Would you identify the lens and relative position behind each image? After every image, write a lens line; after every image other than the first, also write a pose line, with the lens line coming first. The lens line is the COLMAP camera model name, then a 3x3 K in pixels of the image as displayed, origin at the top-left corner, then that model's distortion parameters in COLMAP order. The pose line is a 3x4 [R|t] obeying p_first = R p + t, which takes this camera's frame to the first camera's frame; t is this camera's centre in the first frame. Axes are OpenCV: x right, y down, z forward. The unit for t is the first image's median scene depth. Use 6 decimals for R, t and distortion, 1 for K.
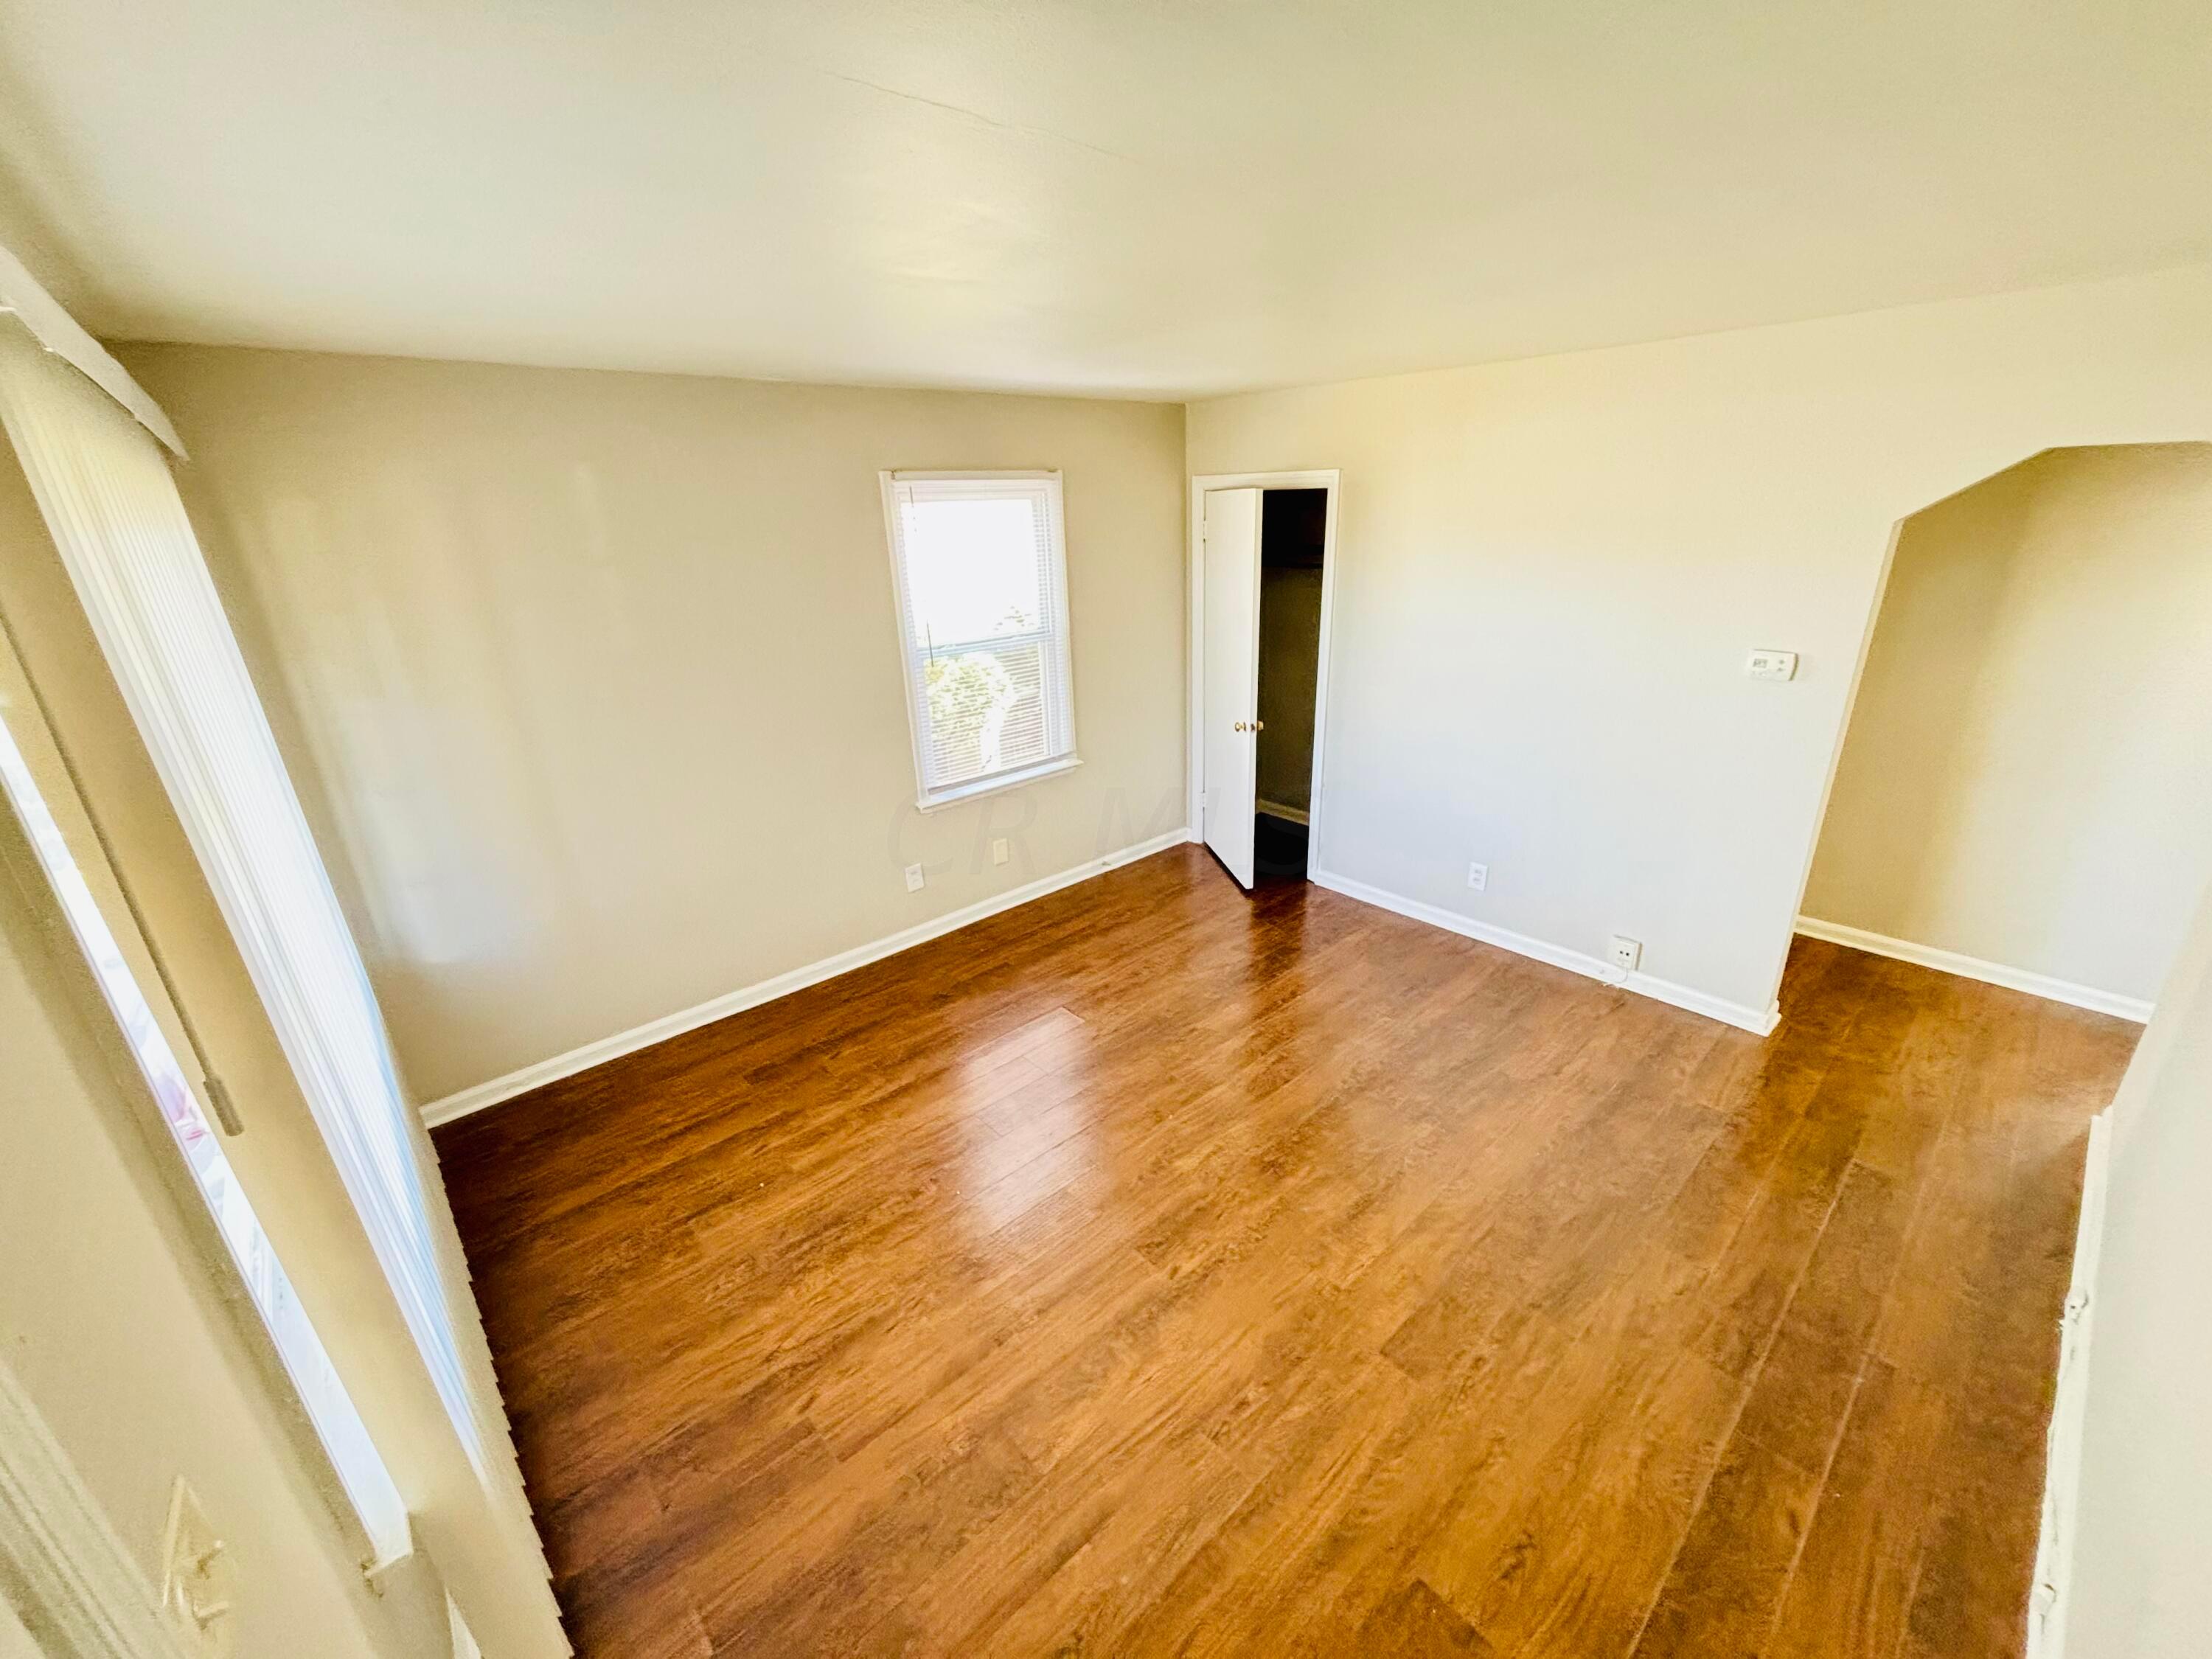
lens RADIAL K [[883.8, 0, 1103.8], [0, 883.8, 825.5], [0, 0, 1]] dist [0.001165, 0.000073]
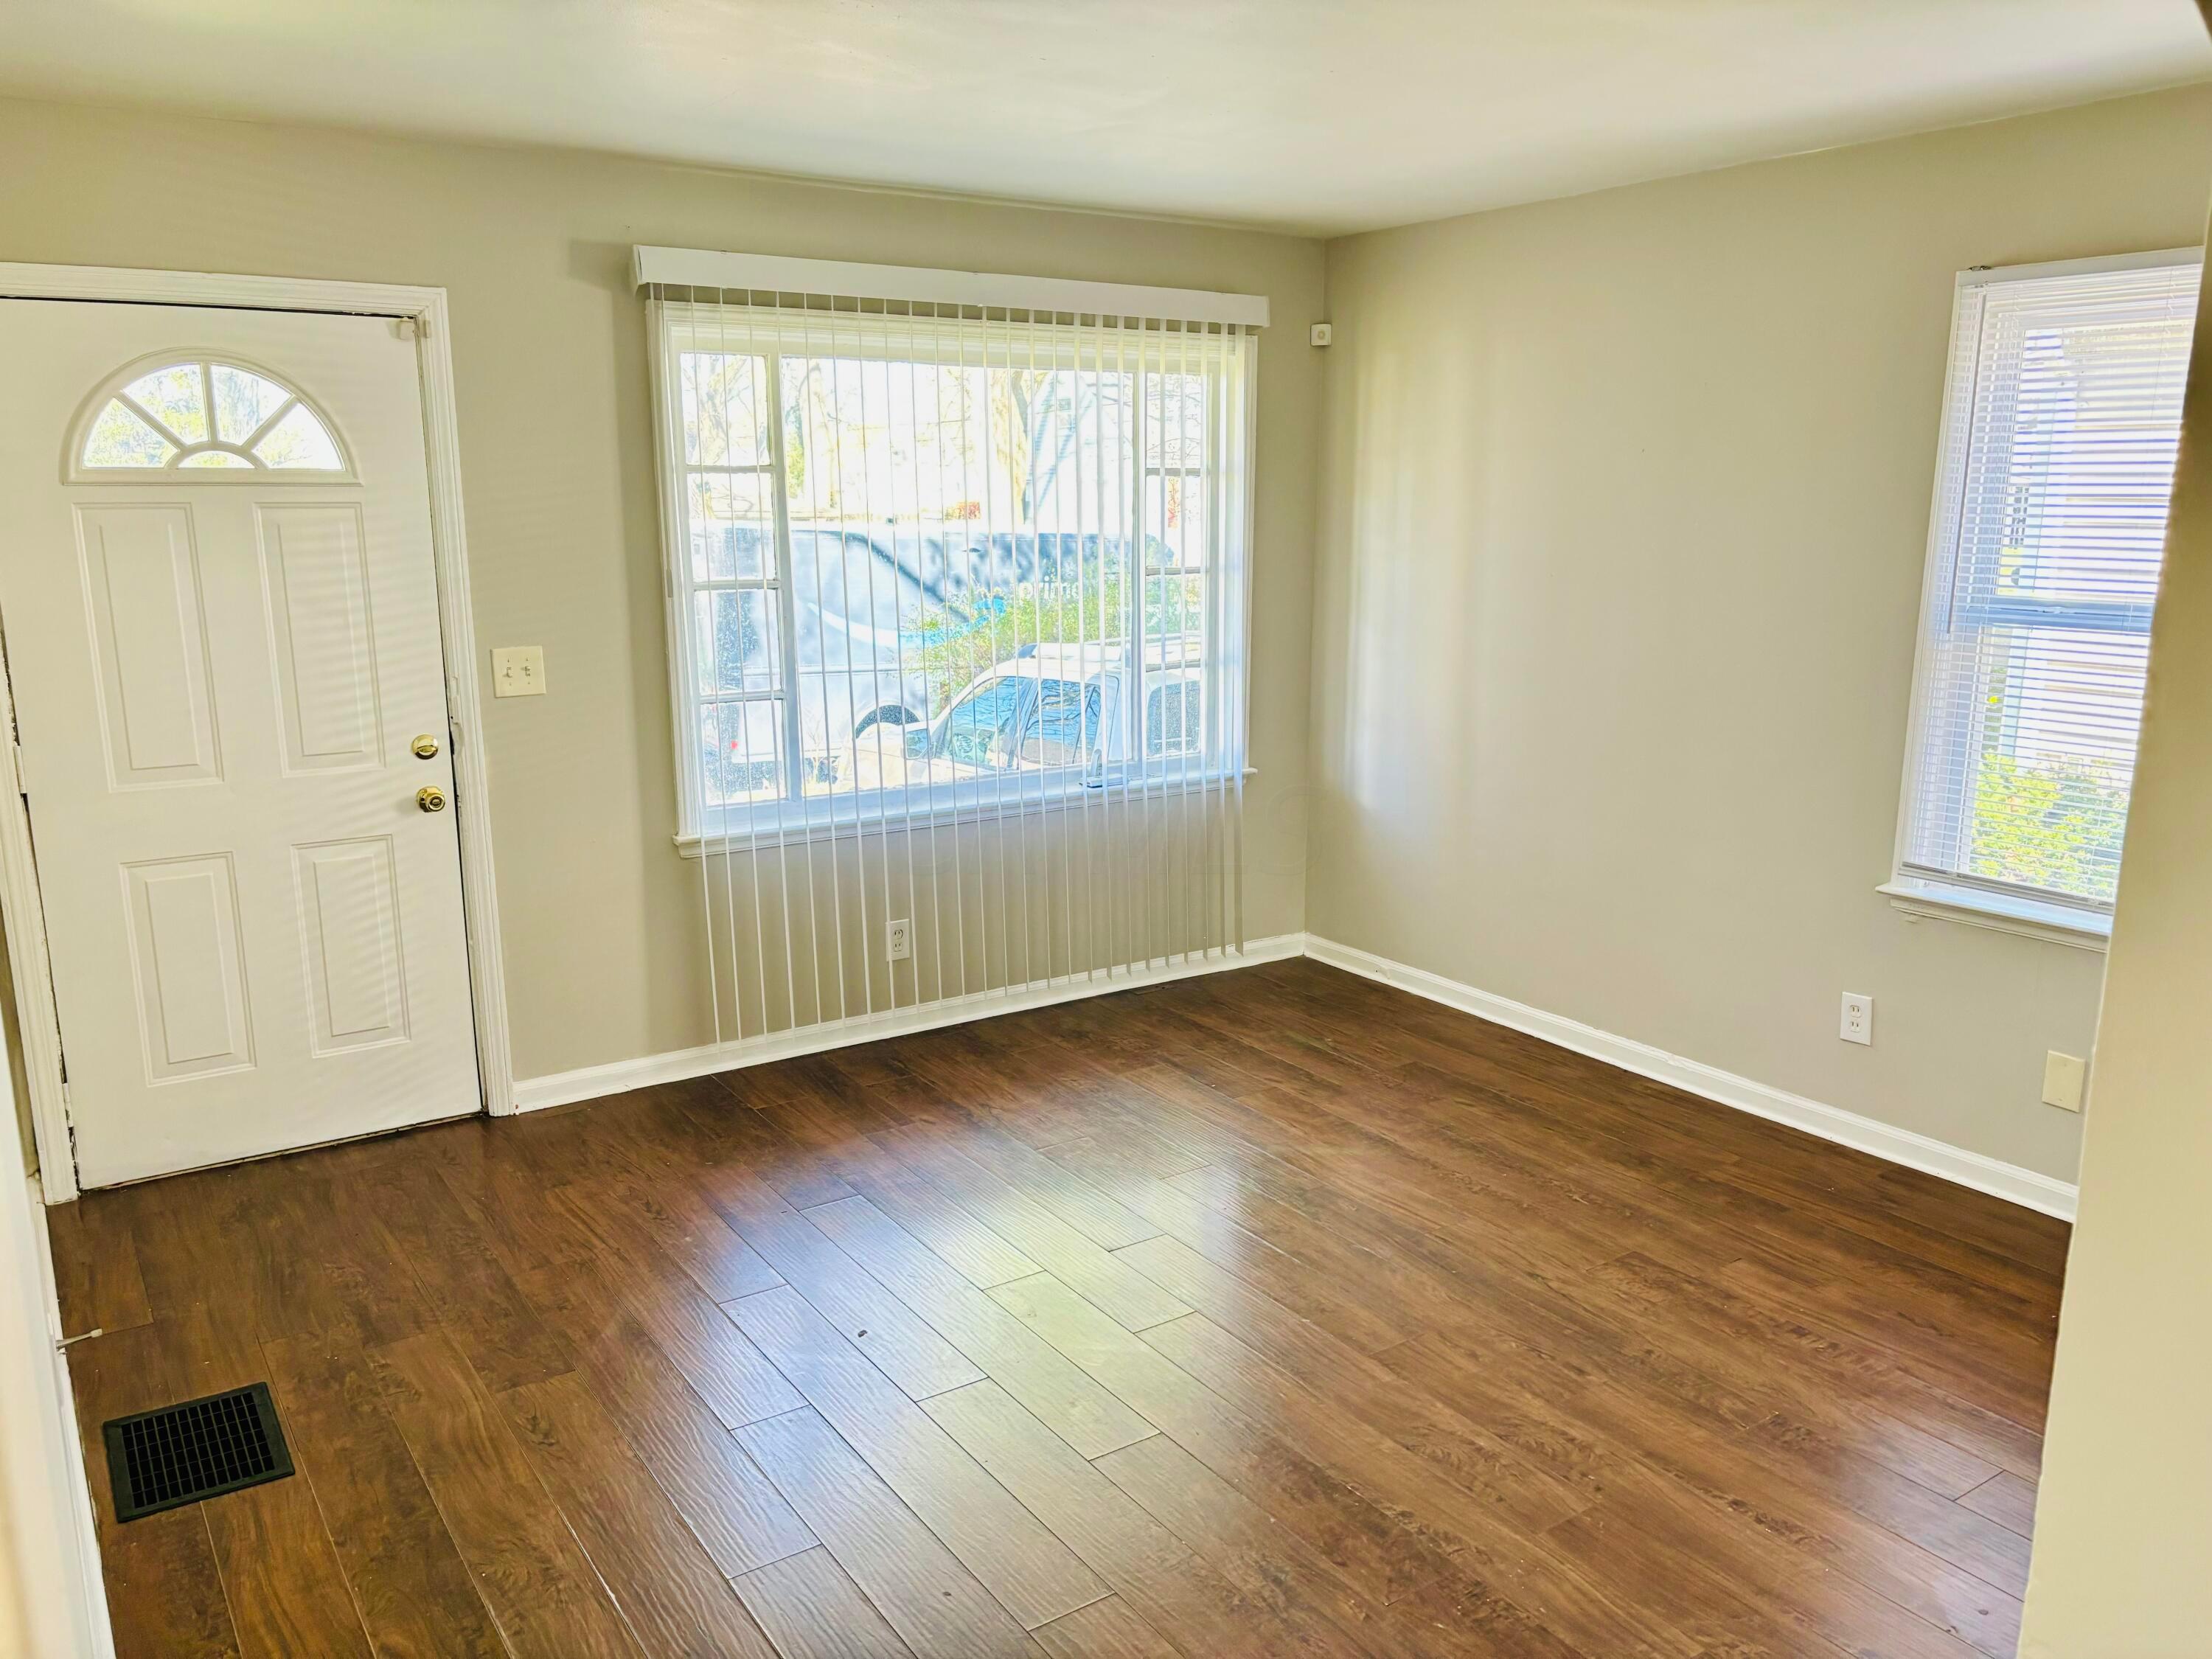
lens RADIAL K [[1671.8, 0, 1103.8], [0, 1671.8, 833.7], [0, 0, 1]] dist [0.006717, -0.000310]
pose [[-0.135357, 0.234865, -0.962558, 1.081042], [-0.336261, 0.902948, 0.267606, -0.217178], [0.931991, 0.359893, -0.043244, 0.791353]]
